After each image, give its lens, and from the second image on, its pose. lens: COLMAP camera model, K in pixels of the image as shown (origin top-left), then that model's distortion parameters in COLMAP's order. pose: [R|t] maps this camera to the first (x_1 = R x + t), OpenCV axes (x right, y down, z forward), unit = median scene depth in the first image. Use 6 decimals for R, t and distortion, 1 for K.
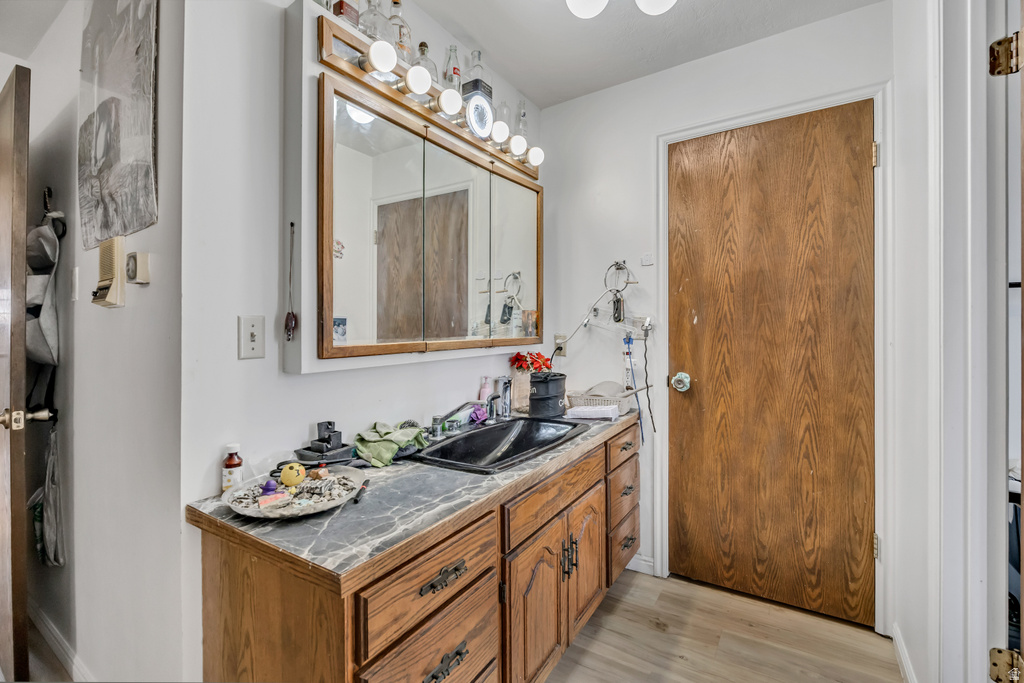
lens RADIAL K [[445.3, 0, 514.6], [0, 445.3, 334.6], [0, 0, 1]] dist [-0.002496, 0.000214]
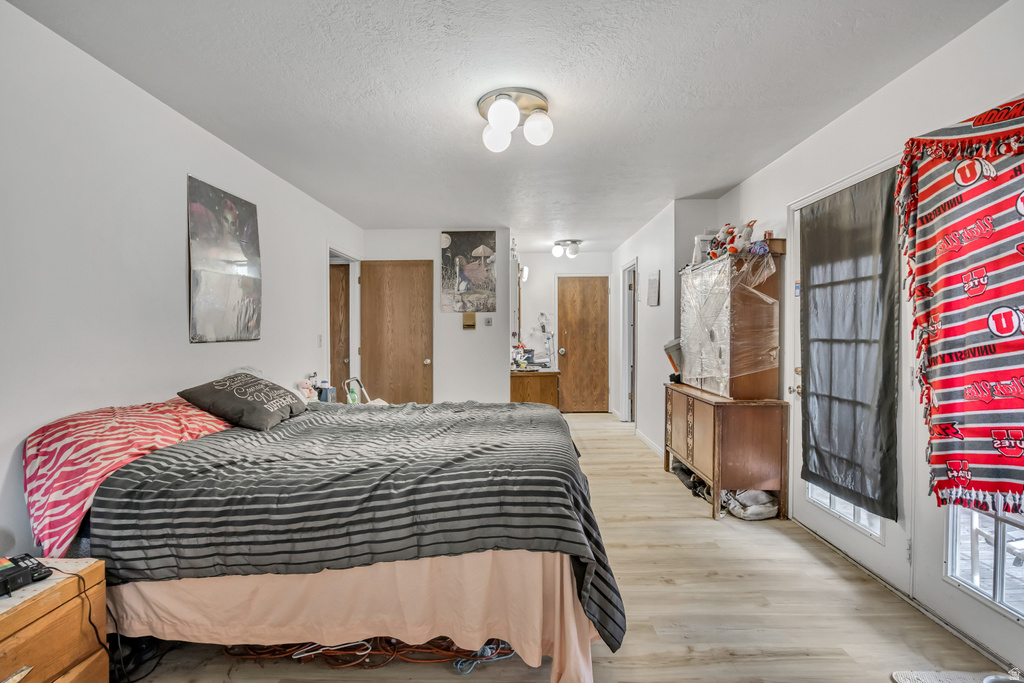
lens RADIAL K [[445.3, 0, 514.6], [0, 445.3, 334.6], [0, 0, 1]] dist [-0.002496, 0.000214]
pose [[0.850824, -0.001748, 0.525448, -1.769295], [-0.000065, 0.999994, 0.003431, -0.029327], [-0.525451, -0.002953, 0.850819, -1.721703]]
